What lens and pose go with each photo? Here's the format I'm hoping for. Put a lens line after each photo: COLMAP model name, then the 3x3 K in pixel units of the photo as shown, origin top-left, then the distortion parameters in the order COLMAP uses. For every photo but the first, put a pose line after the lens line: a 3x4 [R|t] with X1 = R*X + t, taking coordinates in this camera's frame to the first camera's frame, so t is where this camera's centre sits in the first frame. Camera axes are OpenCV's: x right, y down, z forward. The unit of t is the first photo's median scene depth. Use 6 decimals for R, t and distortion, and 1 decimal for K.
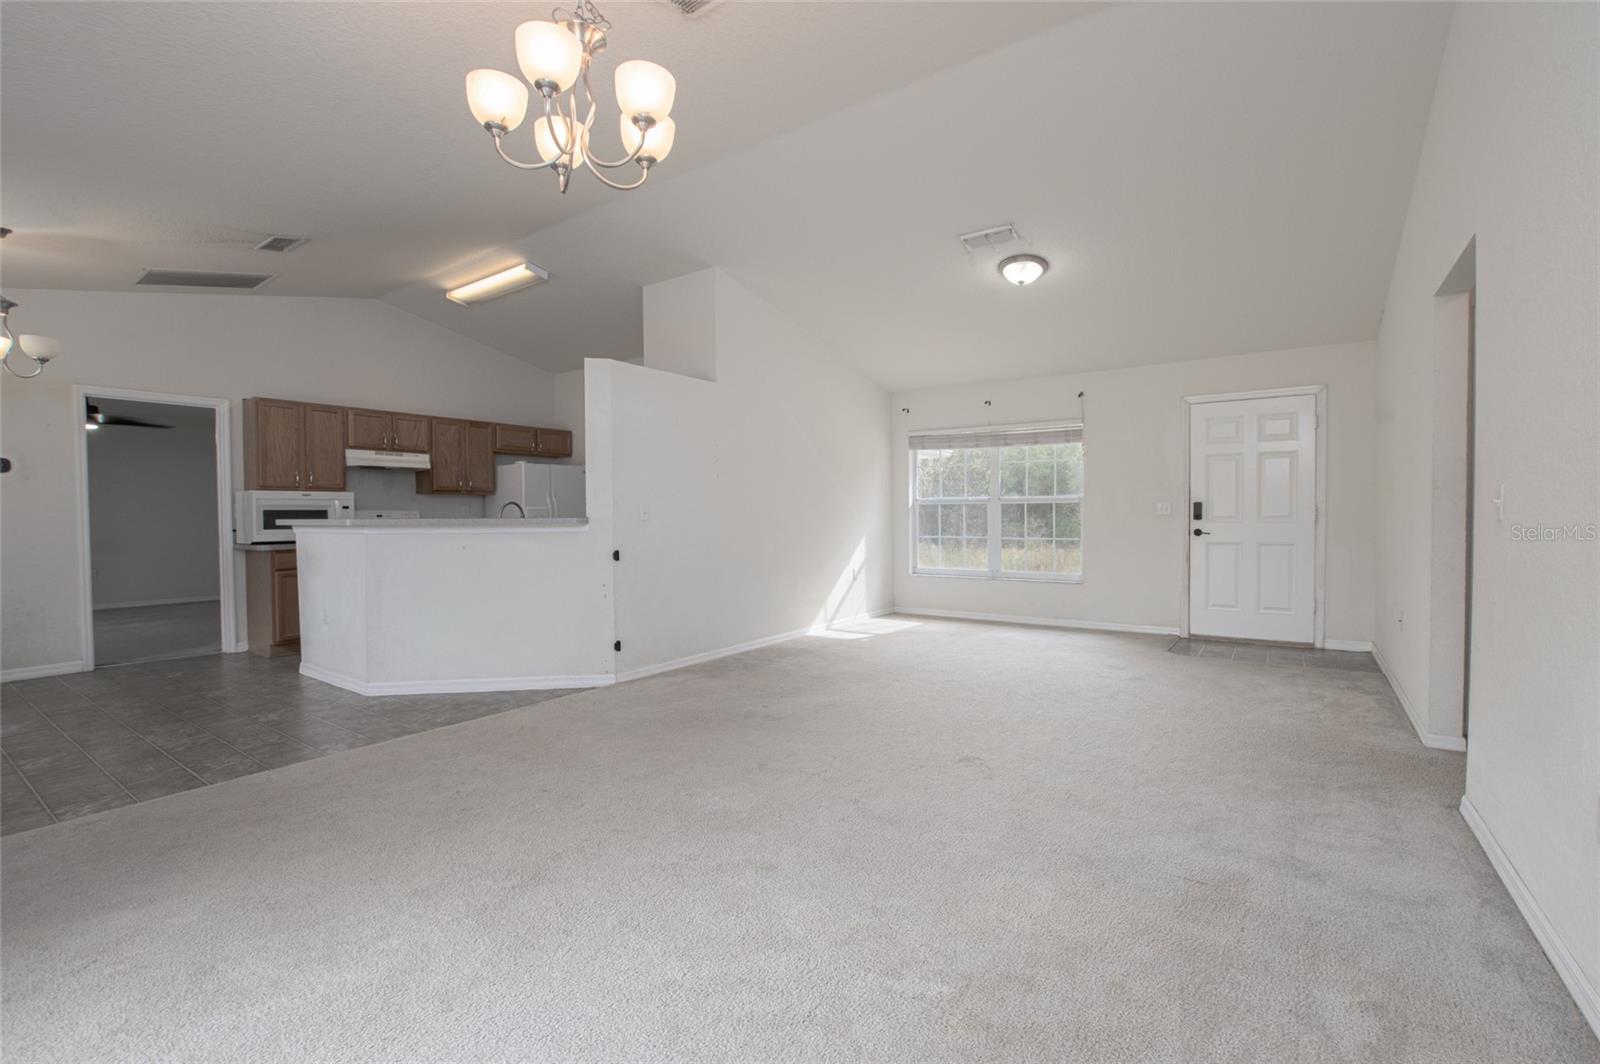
lens RADIAL K [[689.0, 0, 800.0], [0, 689.0, 532.0], [0, 0, 1]] dist [-0.030168, 0.001313]
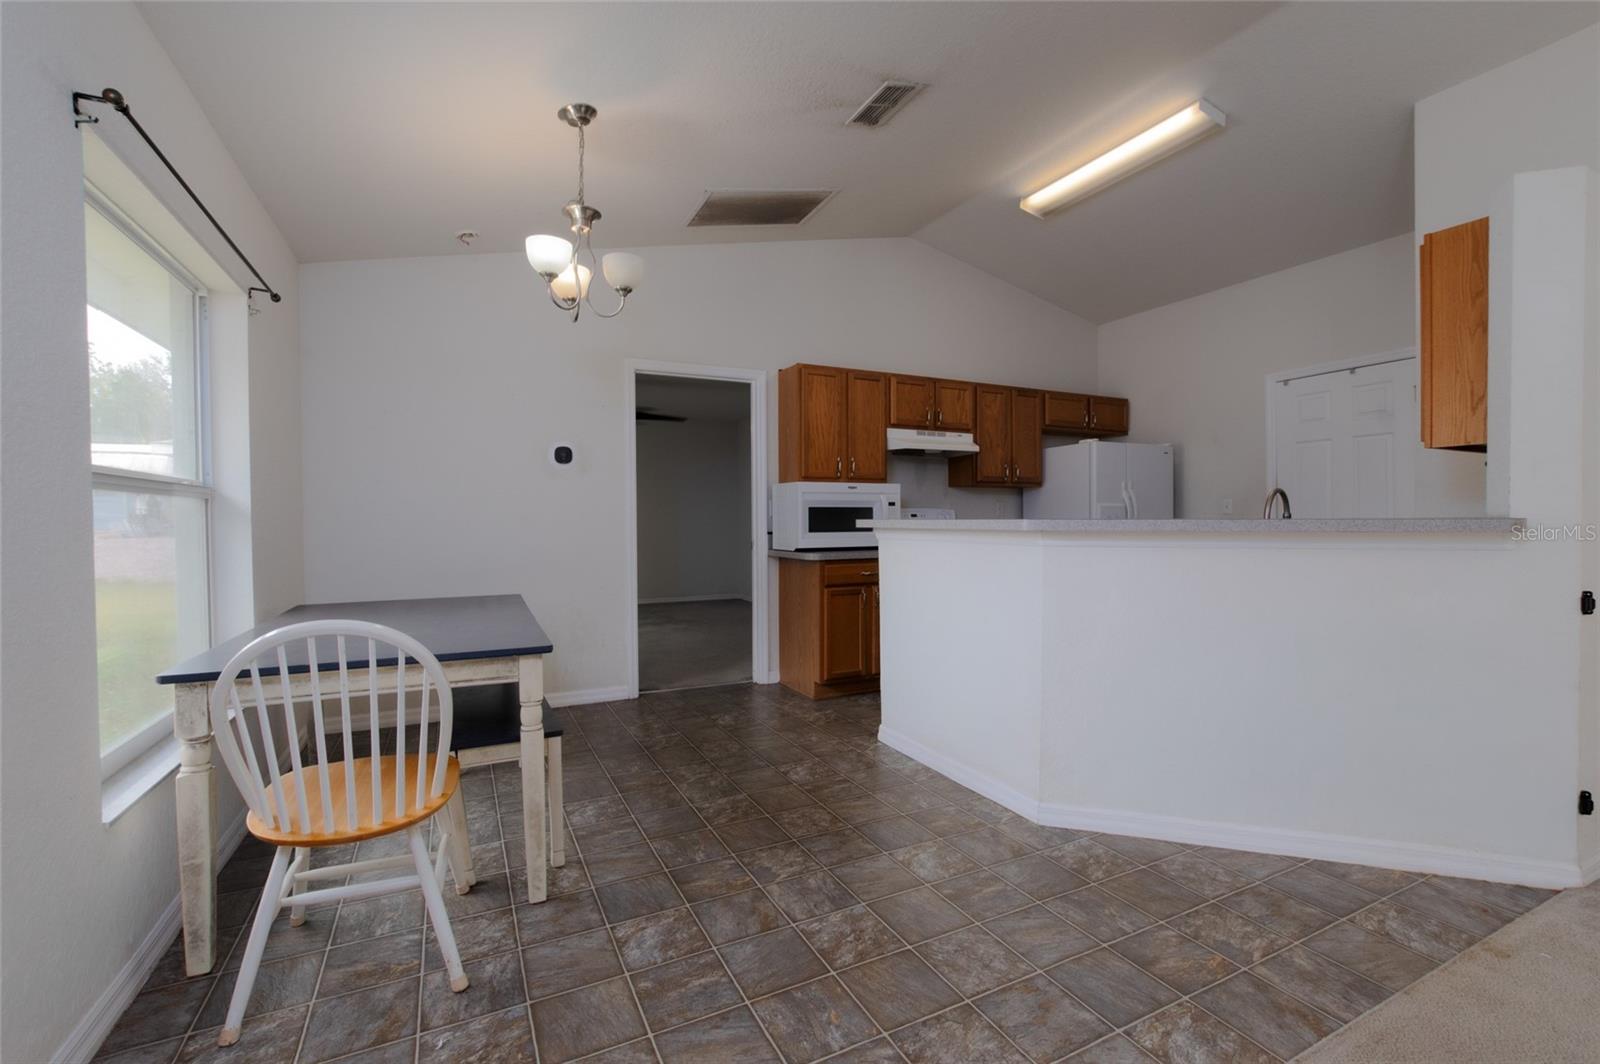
lens RADIAL K [[689.0, 0, 800.0], [0, 689.0, 532.0], [0, 0, 1]] dist [-0.030168, 0.001313]
pose [[0.874850, 0.012100, -0.484243, -0.385486], [-0.014073, 0.999901, -0.000439, -0.003308], [0.484190, 0.007199, 0.874933, 0.280470]]
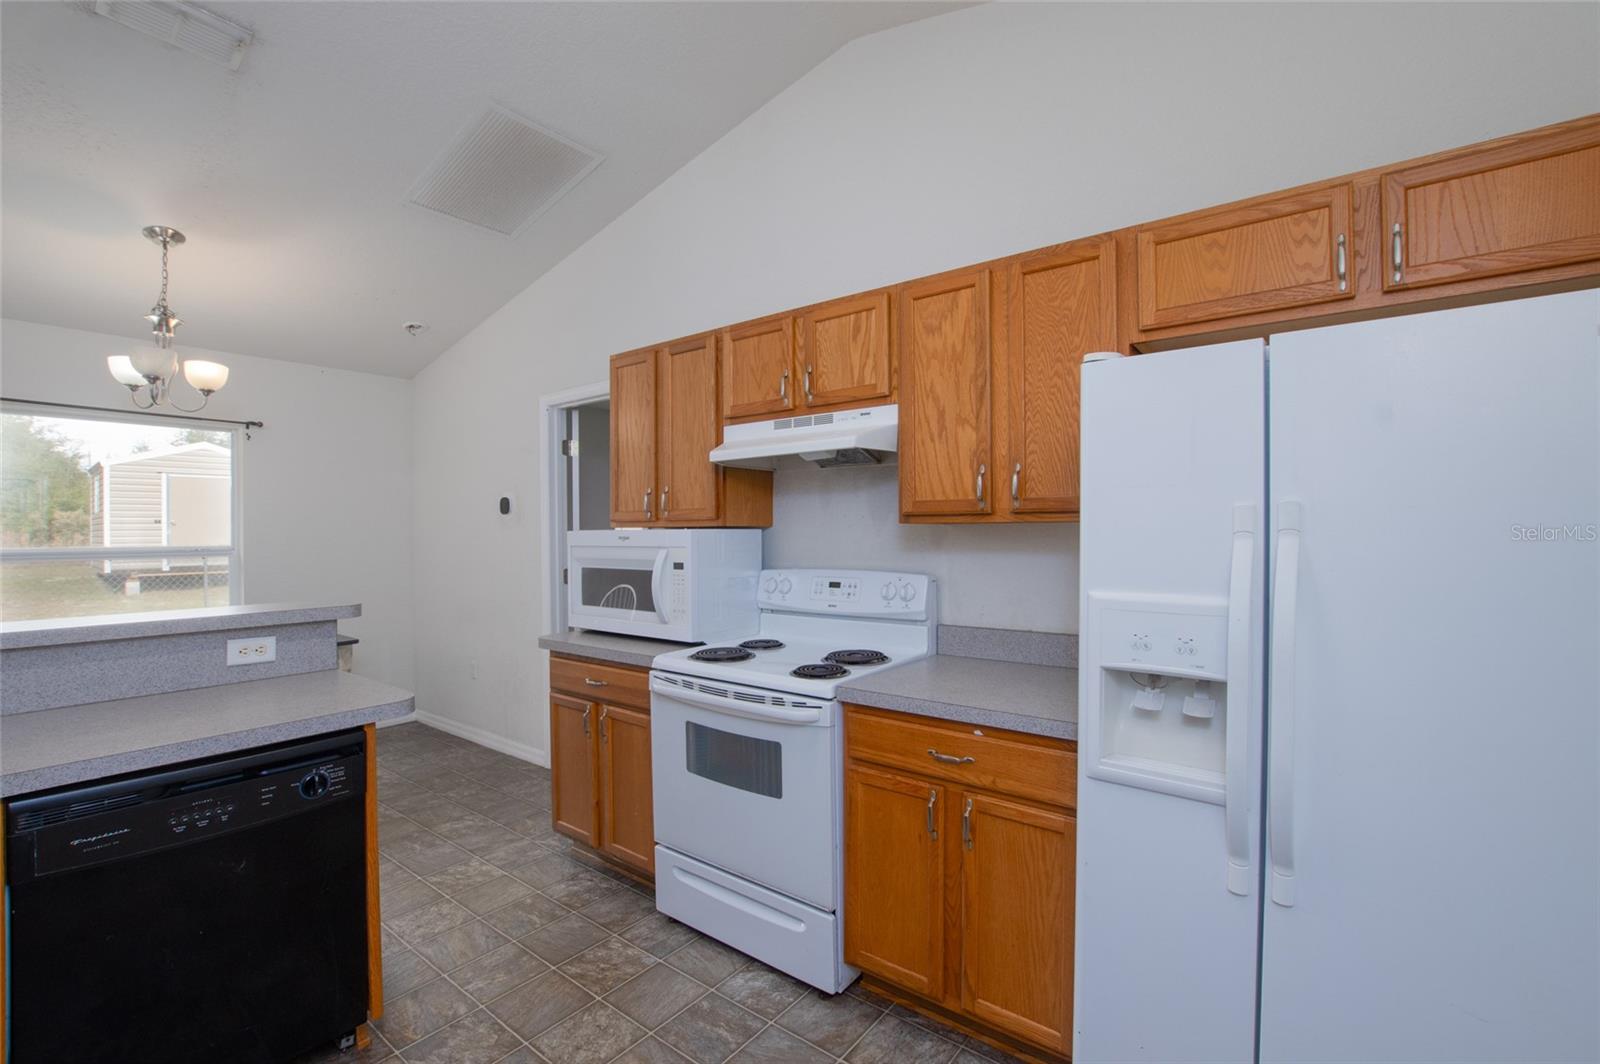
lens RADIAL K [[699.4, 0, 800.0], [0, 699.4, 532.0], [0, 0, 1]] dist [-0.038603, 0.000543]
pose [[-0.041164, 0.009299, -0.999109, -0.238403], [-0.017972, 0.999788, 0.010046, -0.062799], [0.998991, 0.018370, -0.040988, 1.090266]]
